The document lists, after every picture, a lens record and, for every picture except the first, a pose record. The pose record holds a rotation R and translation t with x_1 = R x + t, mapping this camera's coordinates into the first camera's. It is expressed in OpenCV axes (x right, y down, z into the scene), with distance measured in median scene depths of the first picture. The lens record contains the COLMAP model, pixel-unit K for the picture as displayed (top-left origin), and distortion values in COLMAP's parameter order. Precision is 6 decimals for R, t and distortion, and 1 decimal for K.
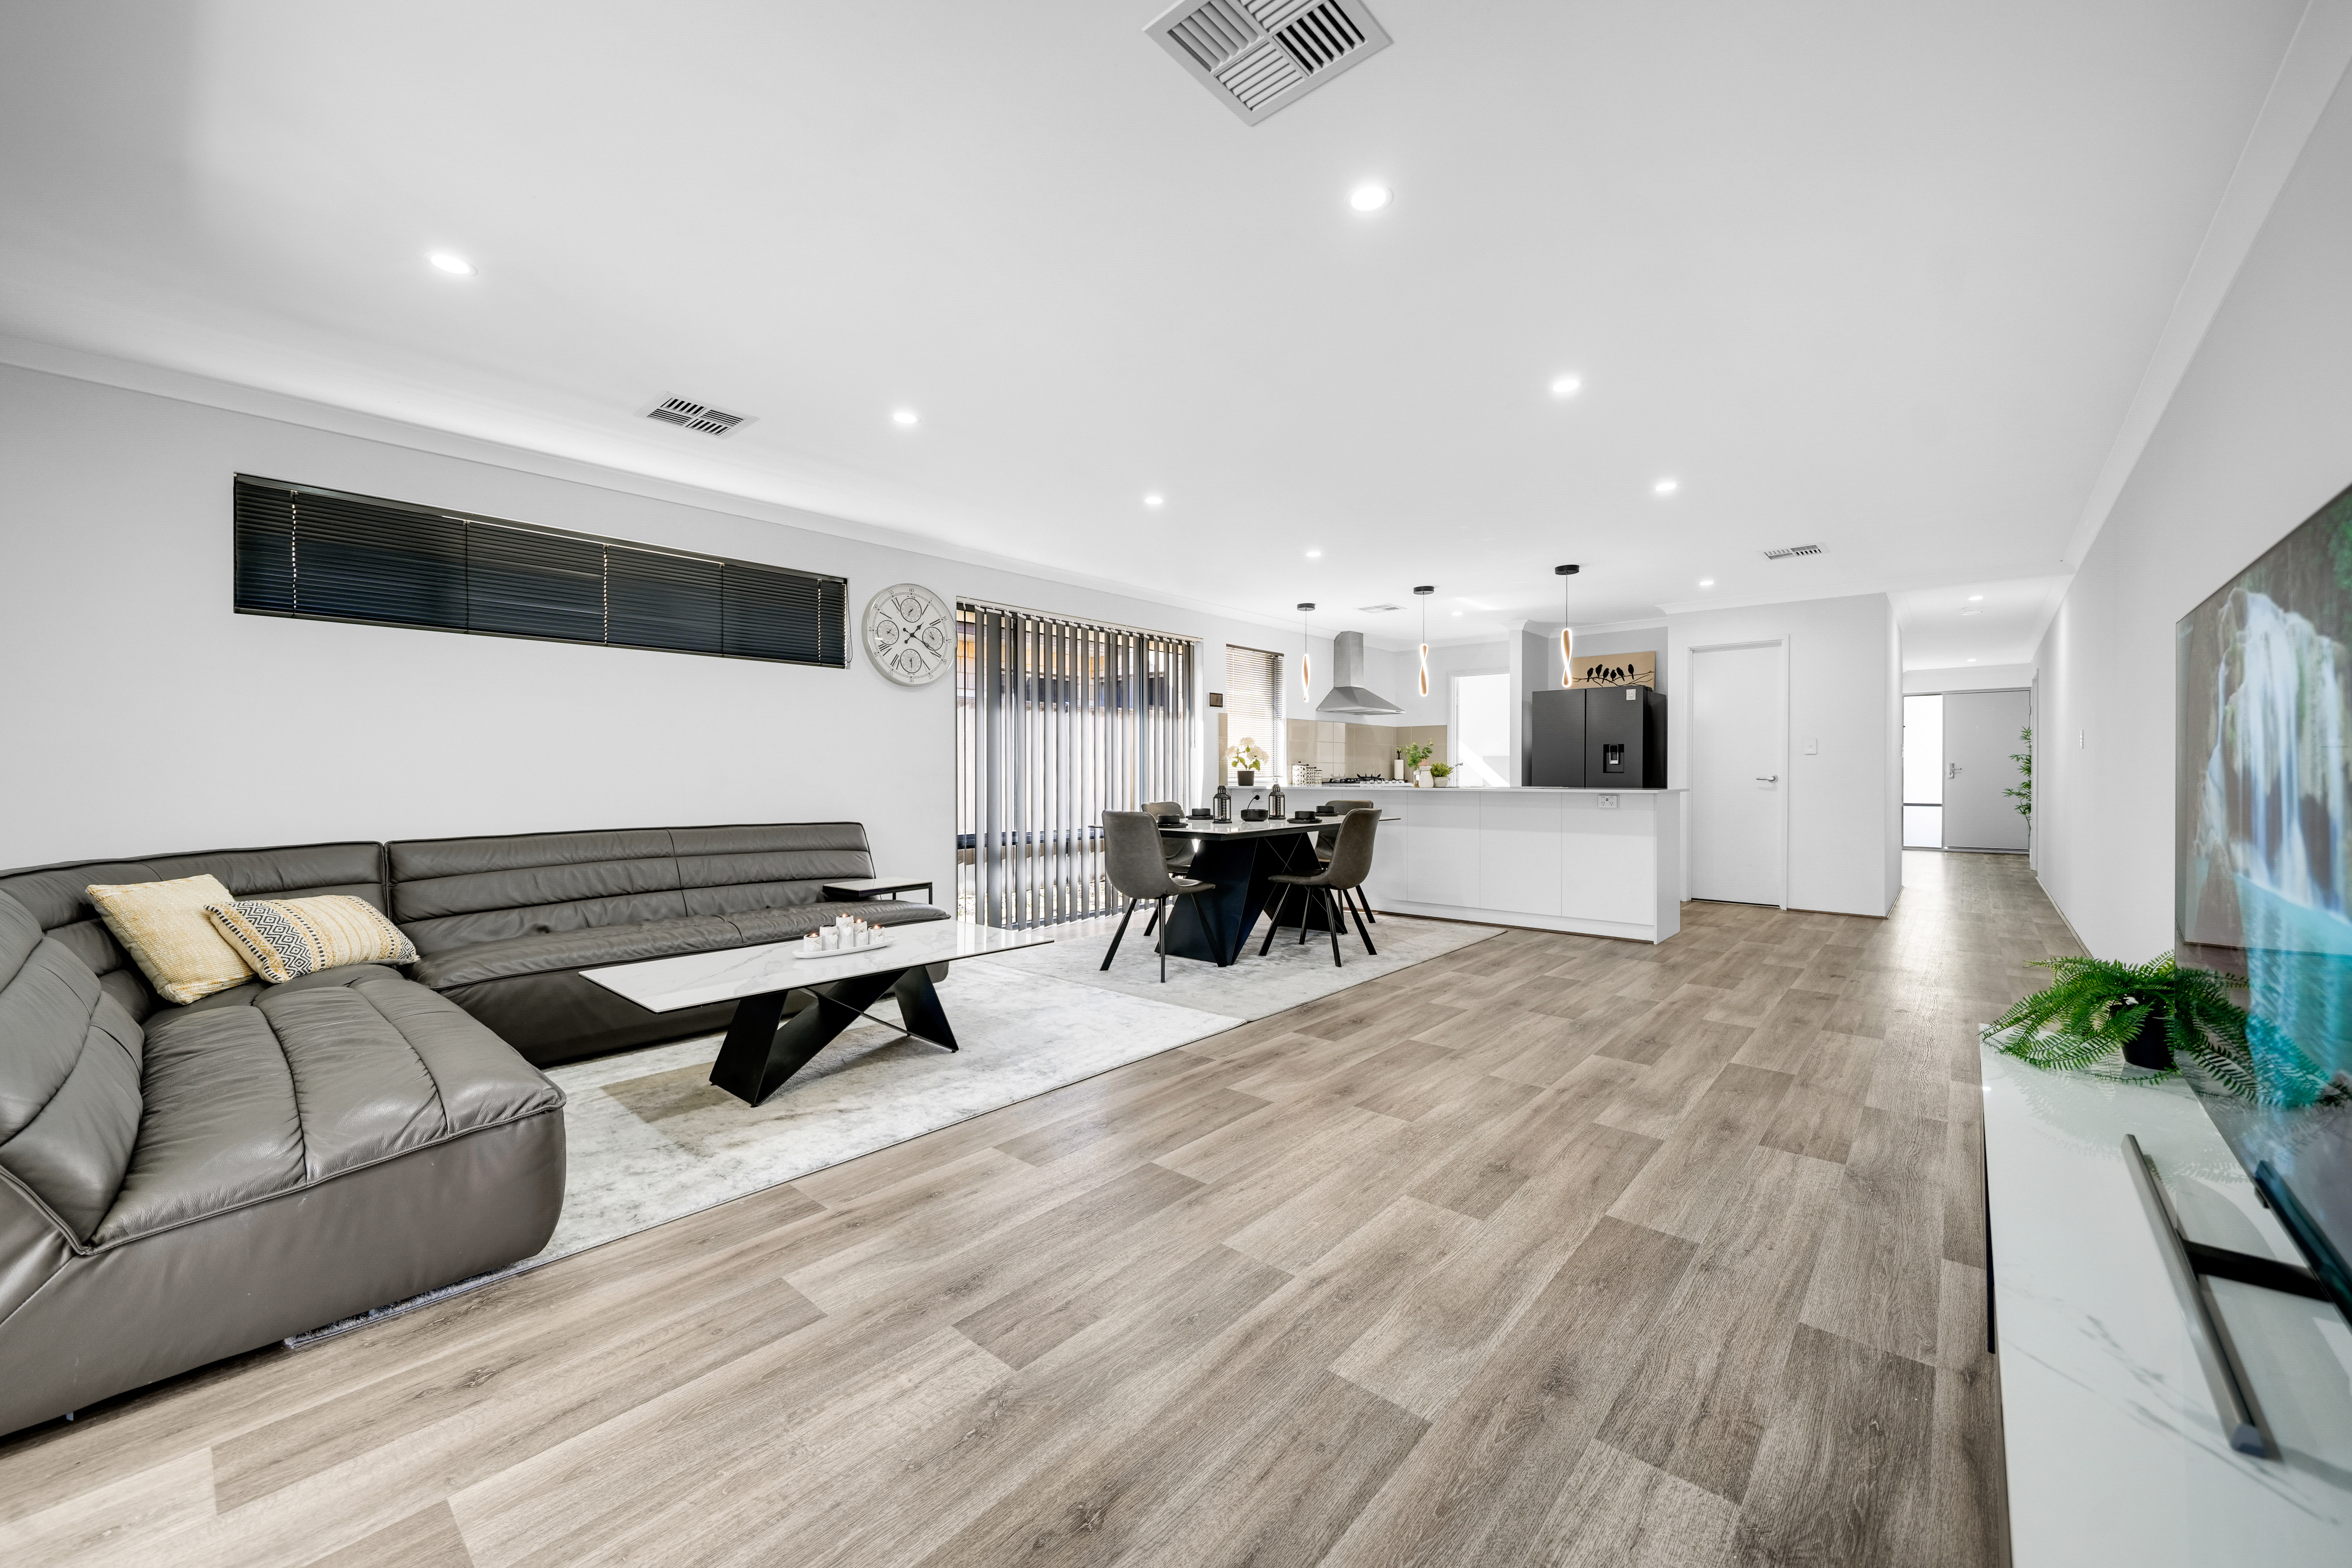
lens RADIAL K [[900.0, 0, 1180.6], [0, 900.0, 781.7], [0, 0, 1]] dist [0.002538, 0.000082]
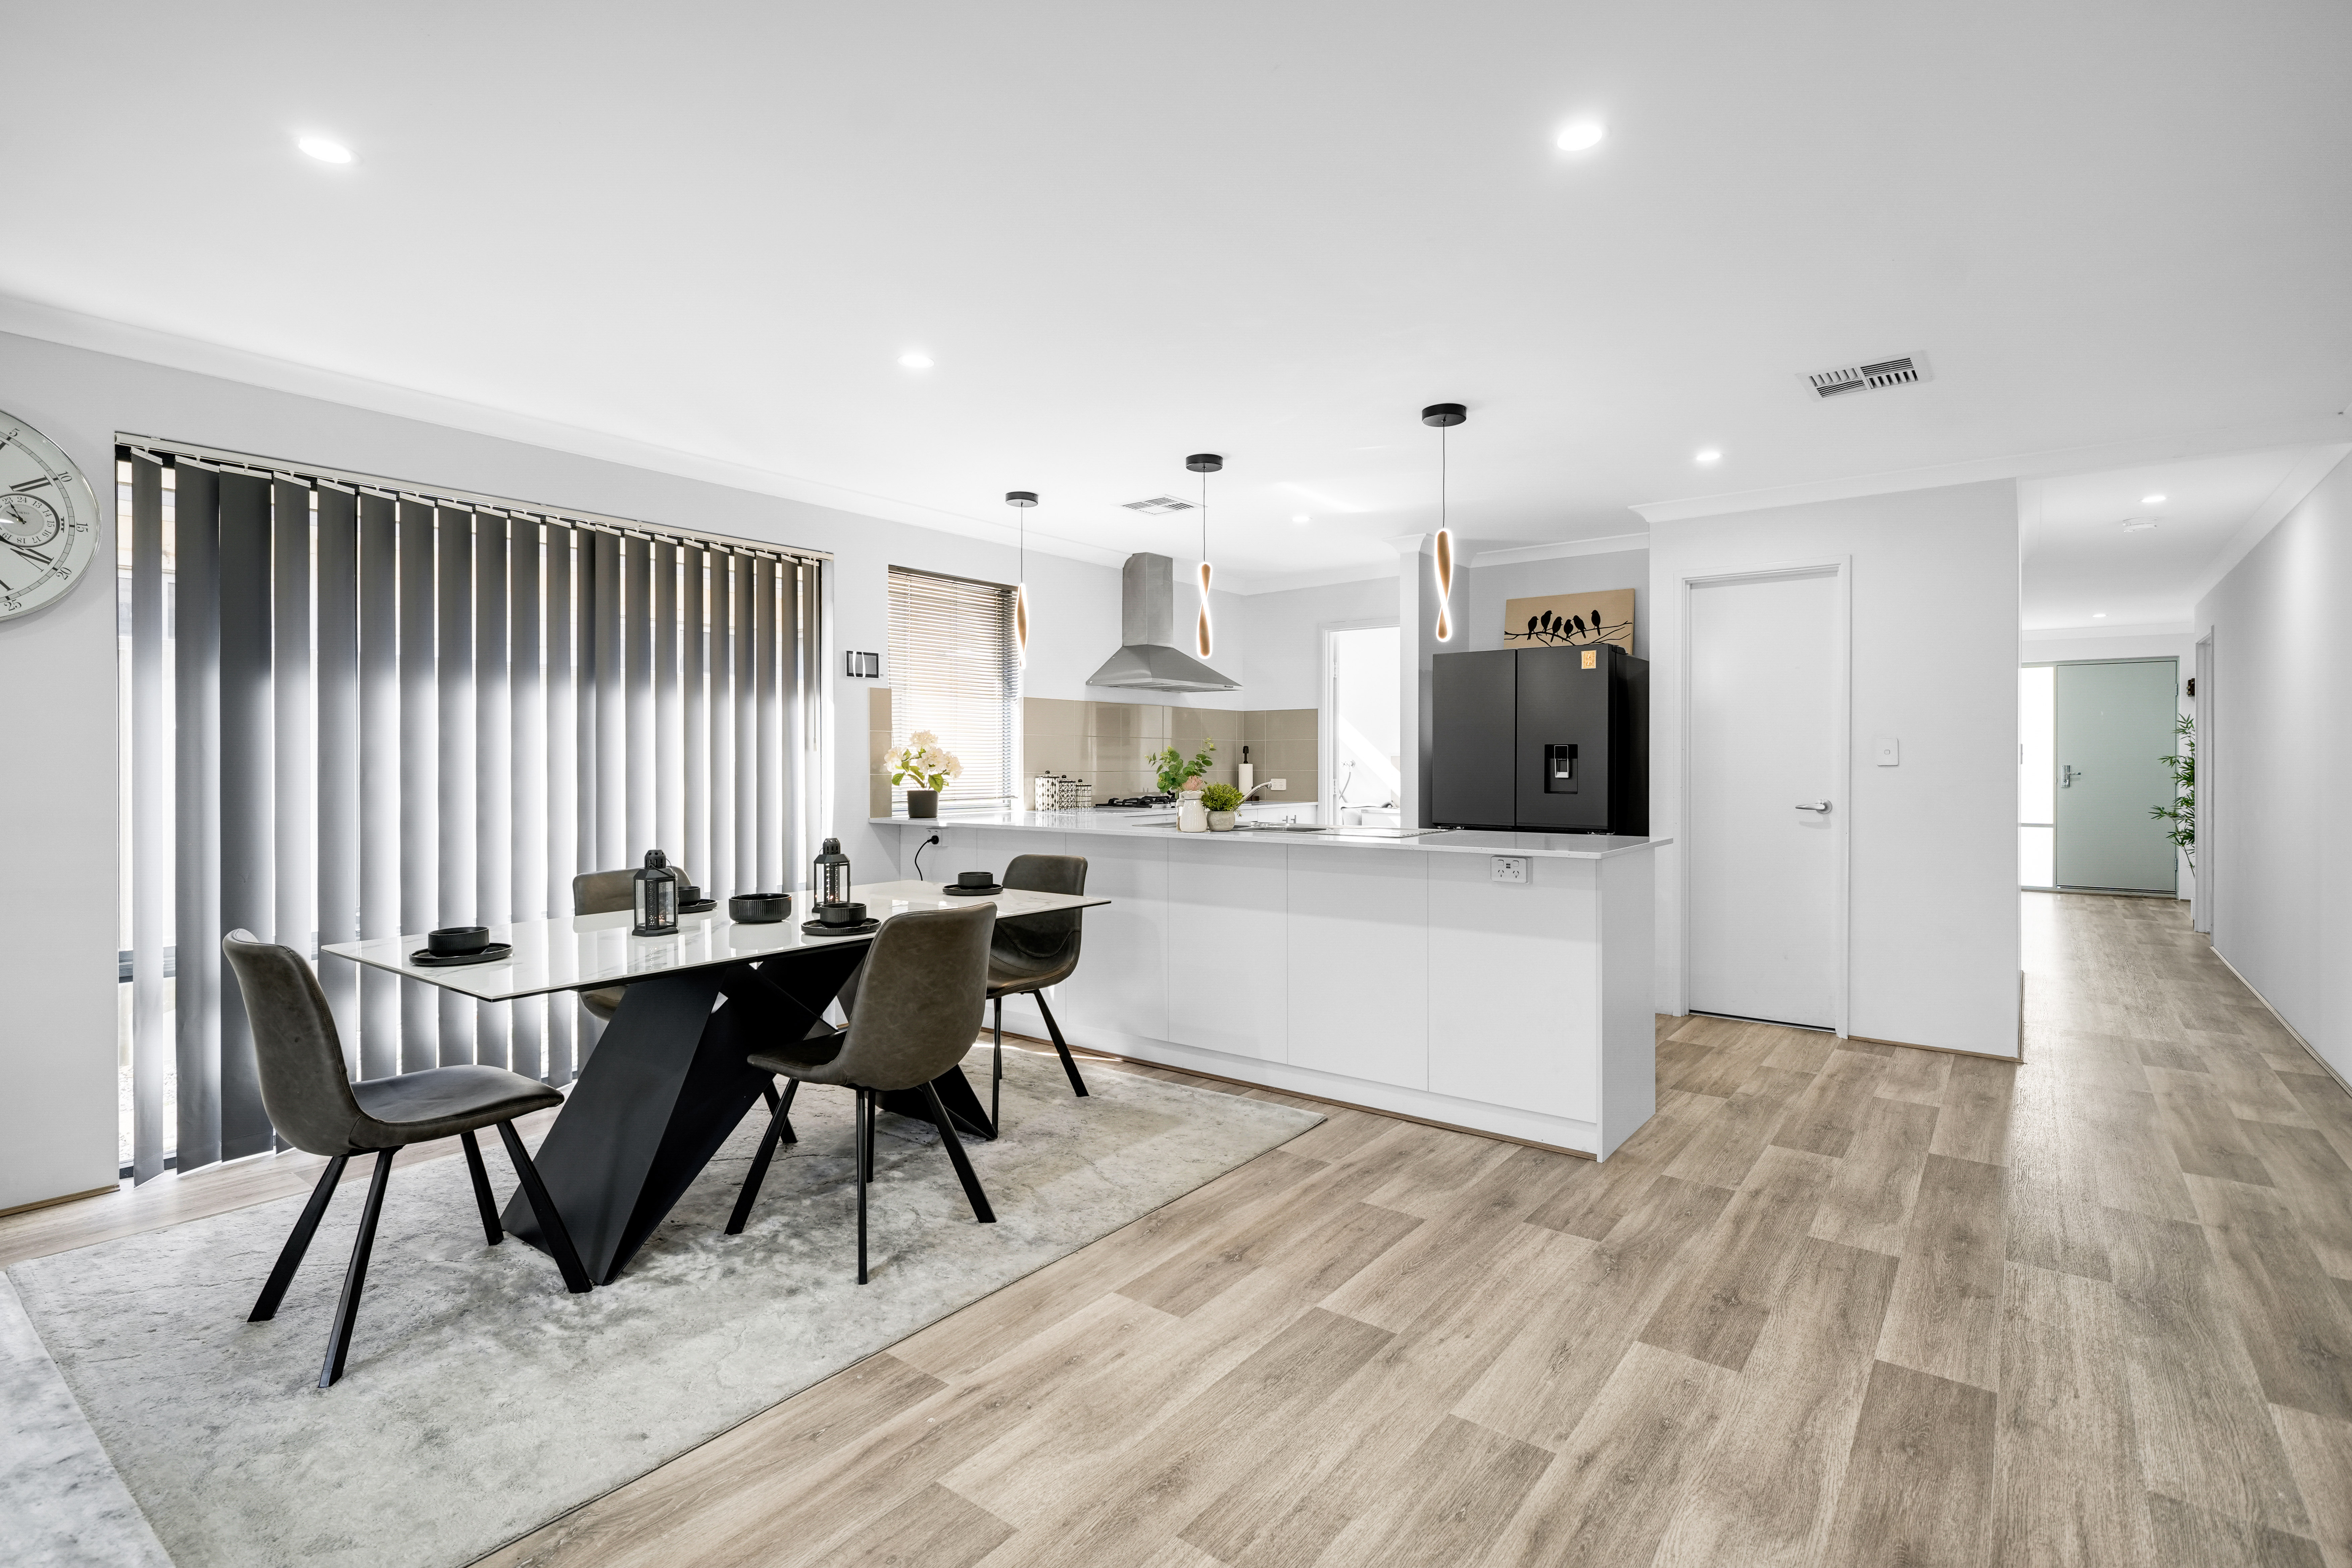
lens RADIAL K [[1124.8, 0, 1177.7], [0, 1124.8, 768.7], [0, 0, 1]] dist [0.004984, 0.000730]
pose [[0.997759, 0.000012, 0.066913, 0.182458], [0.000187, 0.999996, -0.002969, -0.023614], [-0.066912, 0.002975, 0.997754, 0.285678]]
